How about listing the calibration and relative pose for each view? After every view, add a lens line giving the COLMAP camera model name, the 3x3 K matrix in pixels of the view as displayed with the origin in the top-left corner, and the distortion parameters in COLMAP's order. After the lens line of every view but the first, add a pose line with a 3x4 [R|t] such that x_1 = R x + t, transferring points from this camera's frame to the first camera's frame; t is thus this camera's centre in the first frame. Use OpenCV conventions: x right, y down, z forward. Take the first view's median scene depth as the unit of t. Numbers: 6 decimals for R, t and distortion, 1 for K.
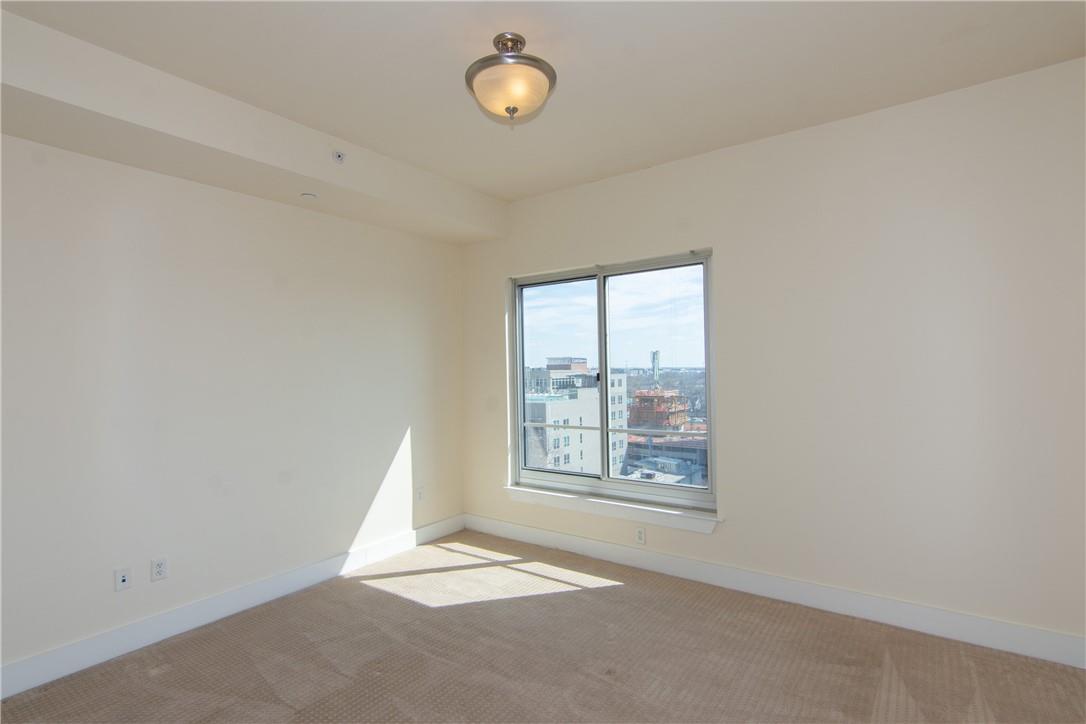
lens RADIAL K [[528.9, 0, 543.0], [0, 528.9, 362.0], [0, 0, 1]] dist [0.019024, 0.000608]
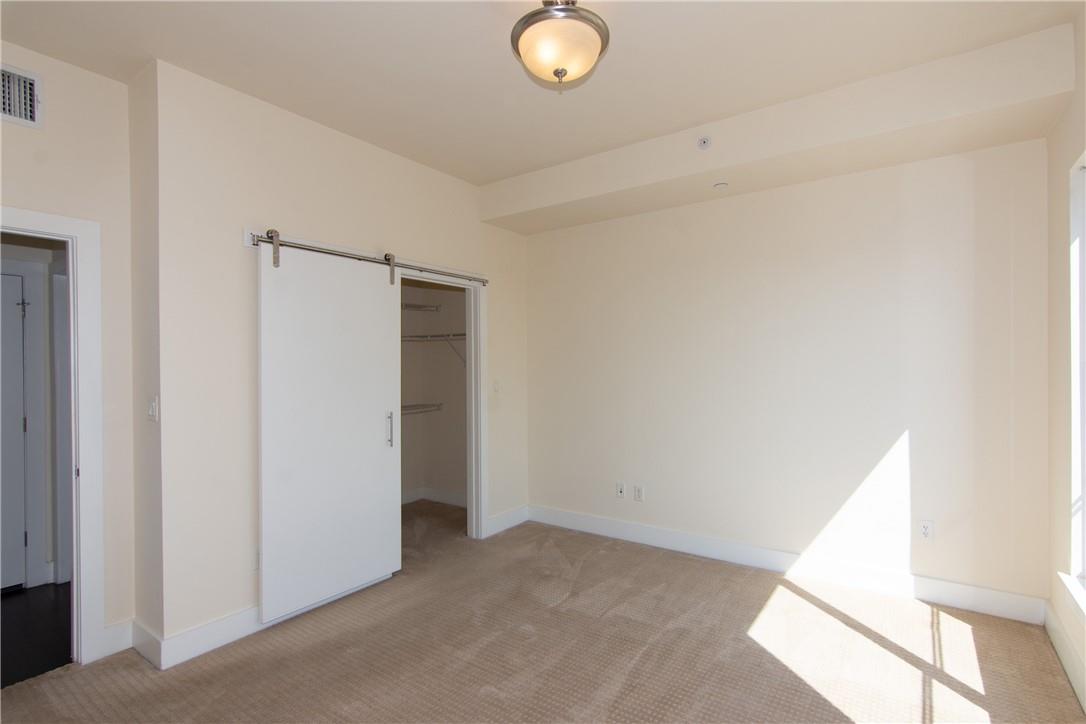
lens RADIAL K [[528.9, 0, 543.0], [0, 528.9, 362.0], [0, 0, 1]] dist [0.019024, 0.000608]
pose [[0.012954, 0.017942, -0.999755, 0.557974], [0.029790, 0.999388, 0.018321, 0.002797], [0.999472, -0.030020, 0.012412, 0.599780]]
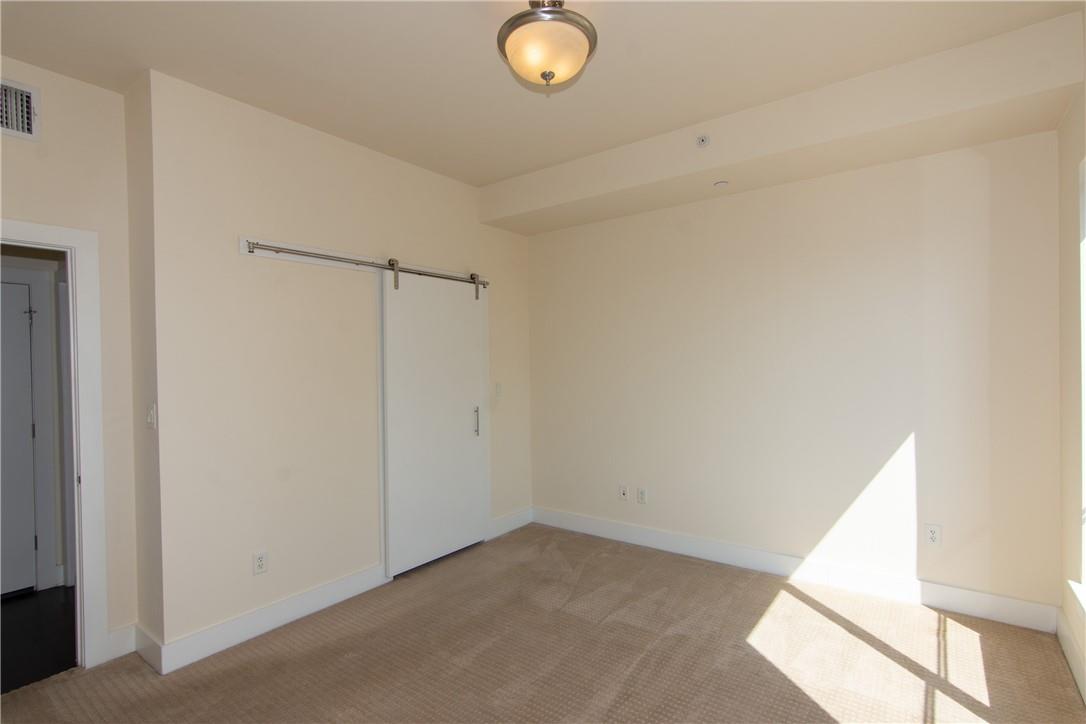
lens RADIAL K [[528.9, 0, 543.0], [0, 528.9, 362.0], [0, 0, 1]] dist [0.019024, 0.000608]
pose [[-0.010823, 0.023008, -0.999677, 0.551998], [0.038606, 0.998999, 0.022574, -0.006495], [0.999196, -0.038349, -0.011701, 0.625532]]
